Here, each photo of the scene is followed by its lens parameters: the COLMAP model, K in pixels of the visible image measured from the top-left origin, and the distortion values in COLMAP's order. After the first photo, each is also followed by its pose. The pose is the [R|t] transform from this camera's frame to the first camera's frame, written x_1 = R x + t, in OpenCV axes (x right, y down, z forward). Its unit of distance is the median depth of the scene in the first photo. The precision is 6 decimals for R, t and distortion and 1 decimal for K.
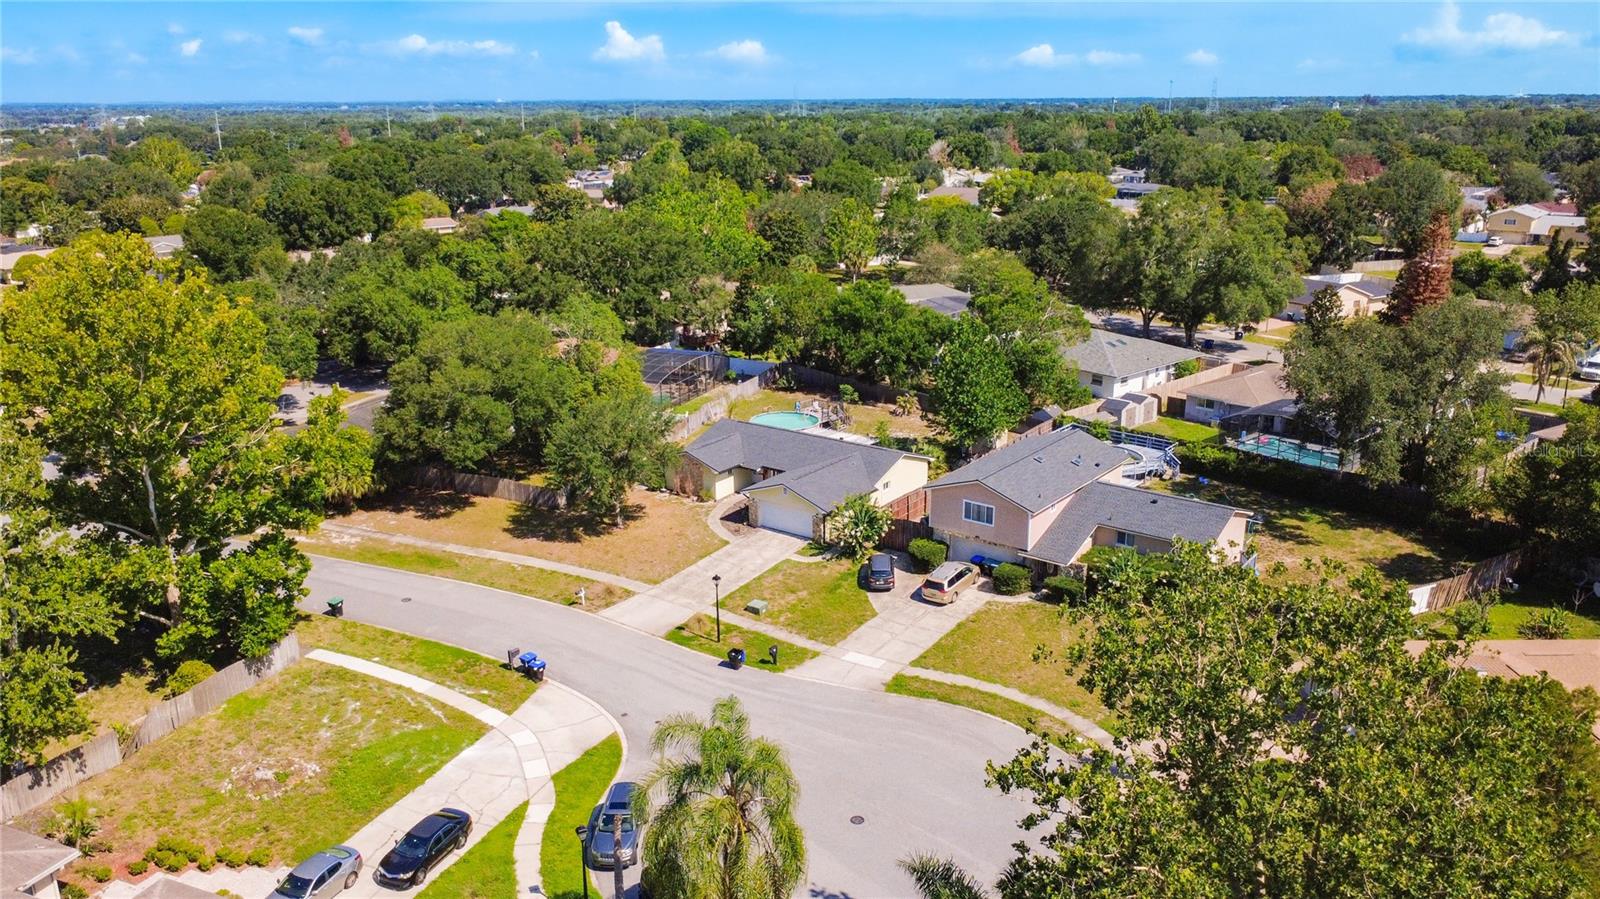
lens RADIAL K [[1061.7, 0, 823.9], [0, 1061.7, 548.4], [0, 0, 1]] dist [-0.002267, 0.000090]
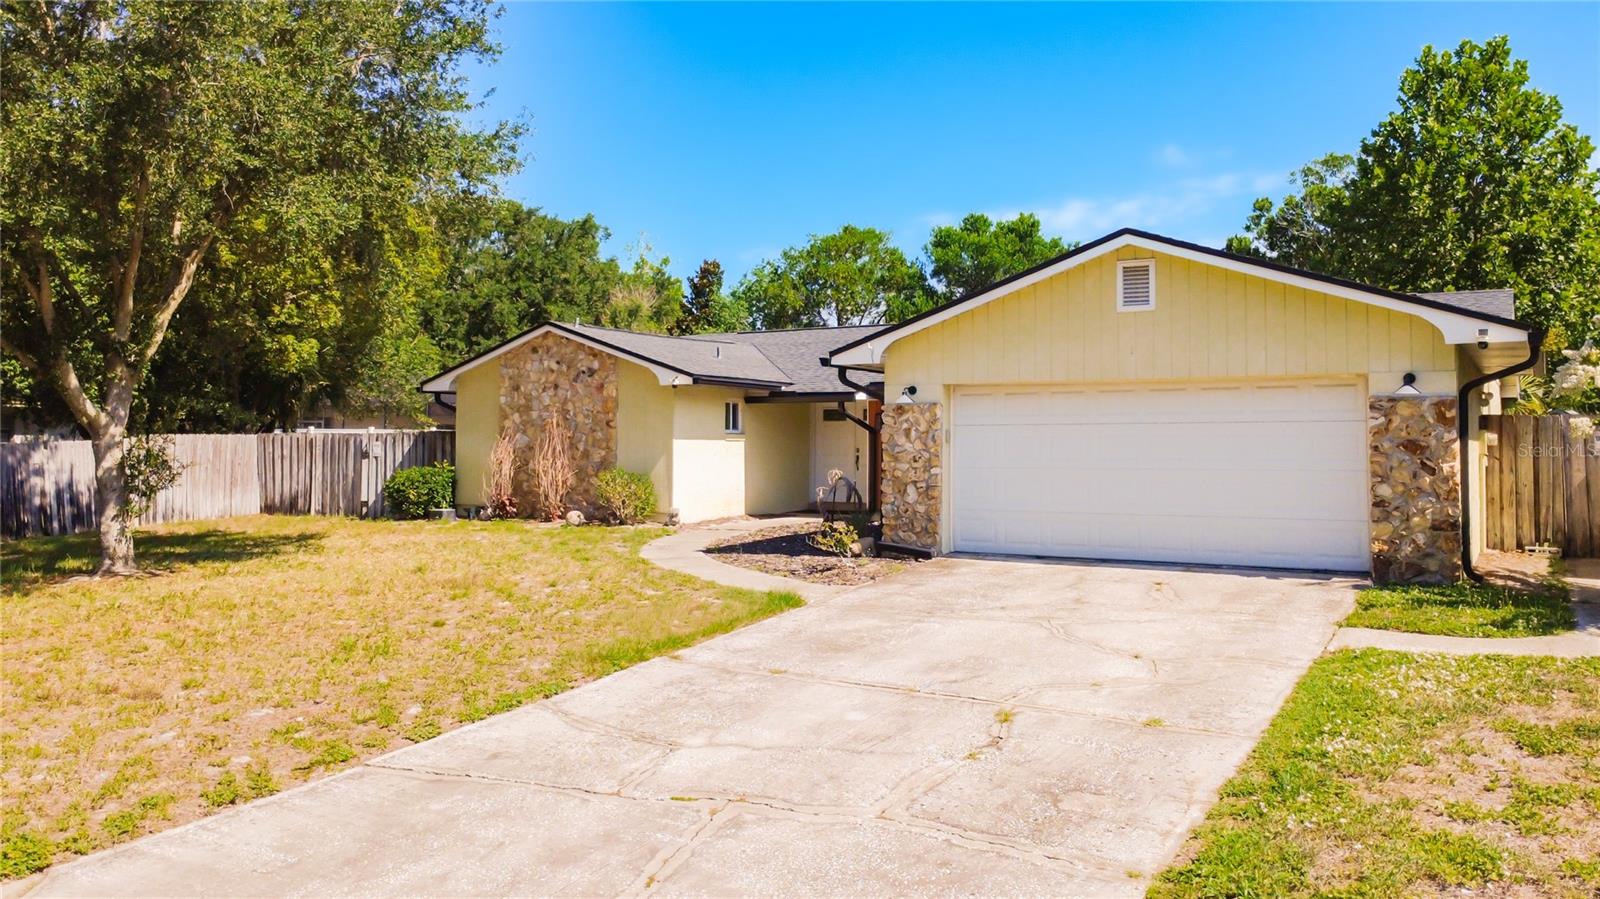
lens RADIAL K [[1202.0, 0, 793.0], [0, 1202.0, 376.3], [0, 0, 1]] dist [0.001639, 0.000809]
pose [[0.998792, 0.001198, 0.049127, -0.089568], [0.019830, 0.904873, -0.425219, 0.032776], [-0.044963, 0.425679, 0.903756, 0.767910]]
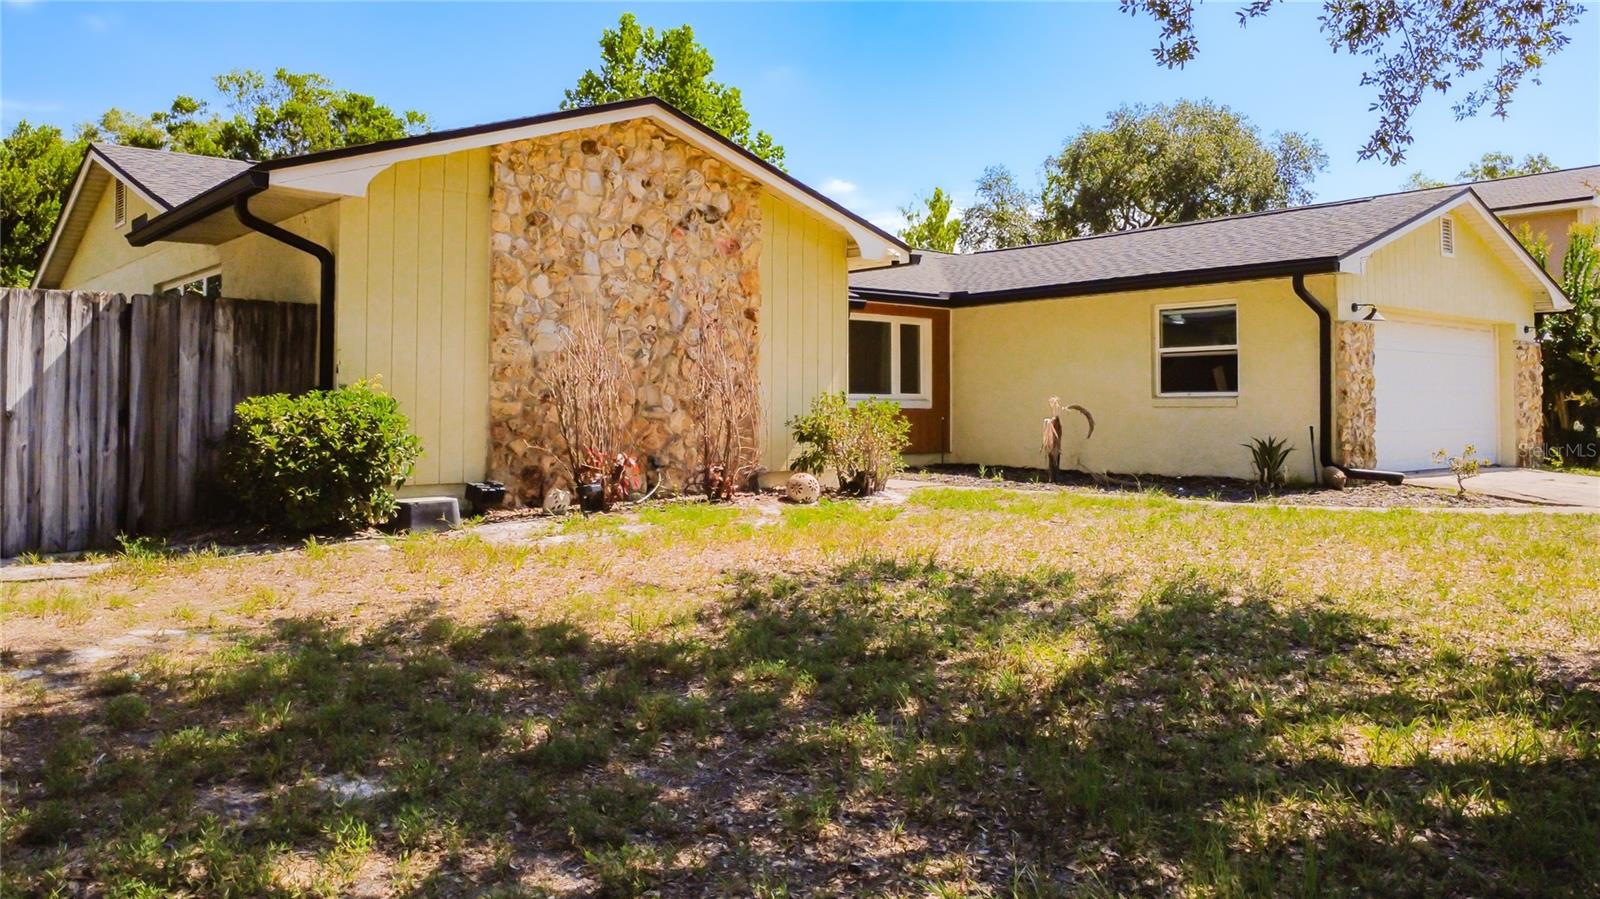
lens RADIAL K [[1202.0, 0, 793.0], [0, 1202.0, 376.3], [0, 0, 1]] dist [0.001639, 0.000809]
pose [[0.256677, 0.024459, 0.966188, -0.251631], [0.359010, 0.925741, -0.118809, -0.042946], [-0.897345, 0.377367, 0.228836, 0.972414]]
